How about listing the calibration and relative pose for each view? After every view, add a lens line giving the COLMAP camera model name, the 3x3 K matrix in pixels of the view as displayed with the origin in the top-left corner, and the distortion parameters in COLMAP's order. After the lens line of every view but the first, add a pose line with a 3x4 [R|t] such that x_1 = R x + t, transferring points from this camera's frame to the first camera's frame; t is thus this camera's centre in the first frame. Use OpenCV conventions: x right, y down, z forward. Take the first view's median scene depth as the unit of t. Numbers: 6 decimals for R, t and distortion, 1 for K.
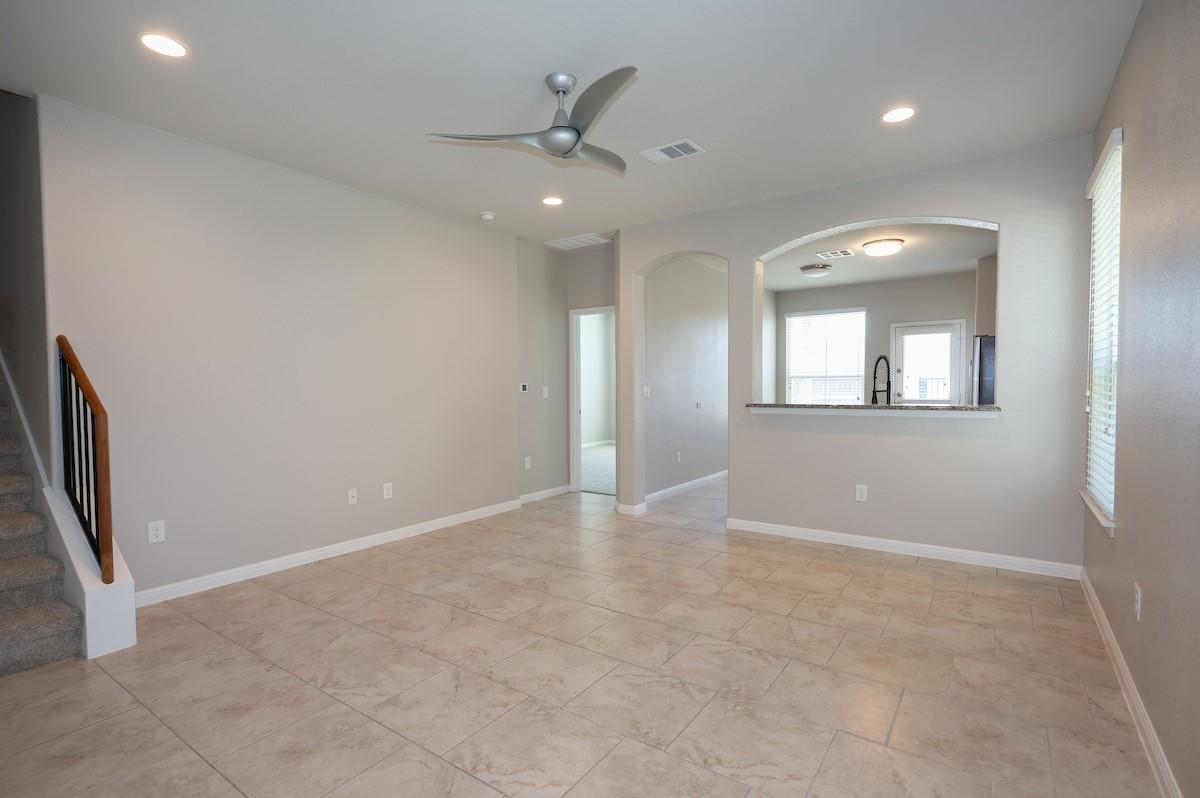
lens RADIAL K [[573.6, 0, 601.0], [0, 573.6, 401.6], [0, 0, 1]] dist [0.000371, 0.000818]
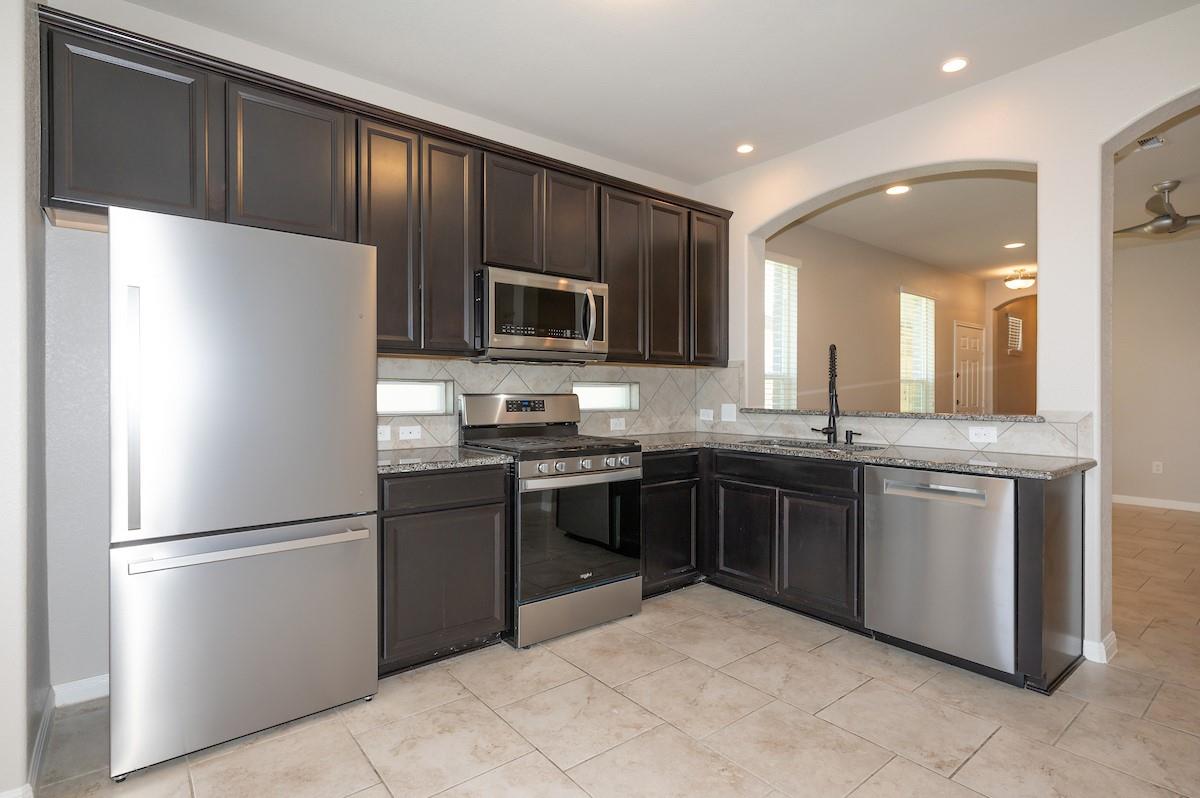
lens RADIAL K [[580.2, 0, 586.8], [0, 580.2, 395.6], [0, 0, 1]] dist [0.000471, 0.000483]
pose [[-0.954265, 0.005368, 0.298914, 0.722720], [0.014956, 0.999444, 0.029798, -0.055875], [-0.298588, 0.032905, -0.953815, 2.277255]]
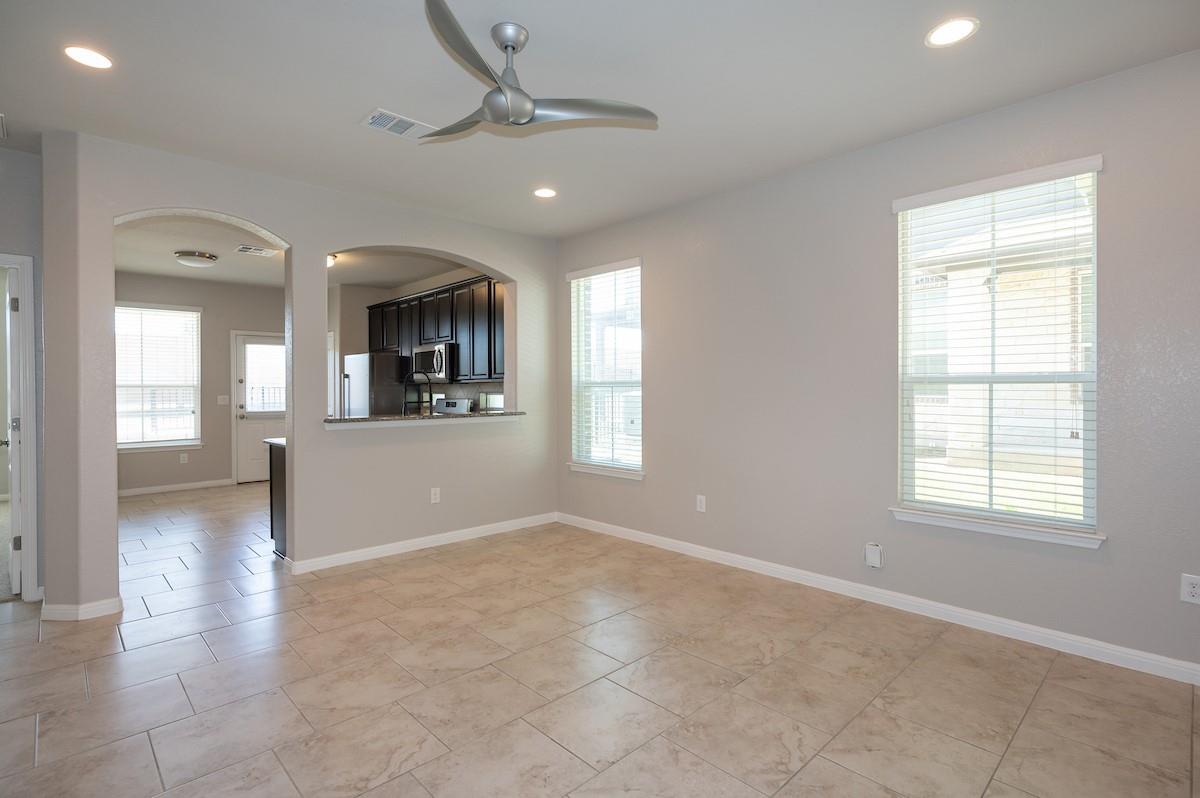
lens RADIAL K [[571.0, 0, 598.2], [0, 571.0, 392.3], [0, 0, 1]] dist [-0.000293, 0.000617]
pose [[0.195665, 0.002197, 0.980668, -0.663584], [0.030796, 0.999491, -0.008384, -0.022546], [-0.980187, 0.031841, 0.195498, 0.568480]]
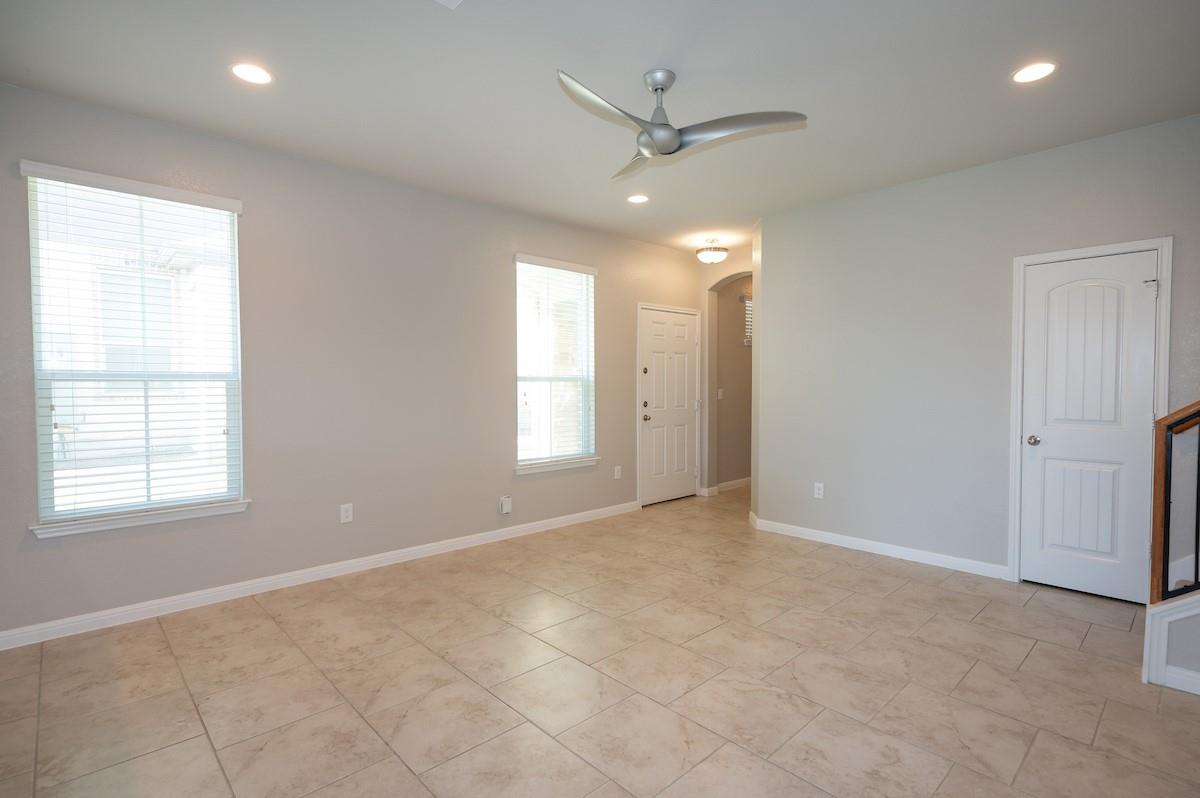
lens RADIAL K [[577.6, 0, 603.5], [0, 577.6, 397.8], [0, 0, 1]] dist [-0.000326, 0.000332]
pose [[-0.979565, 0.003864, 0.201093, -0.133416], [0.014759, 0.998501, 0.052707, -0.058500], [-0.200588, 0.054598, -0.978153, 1.552672]]
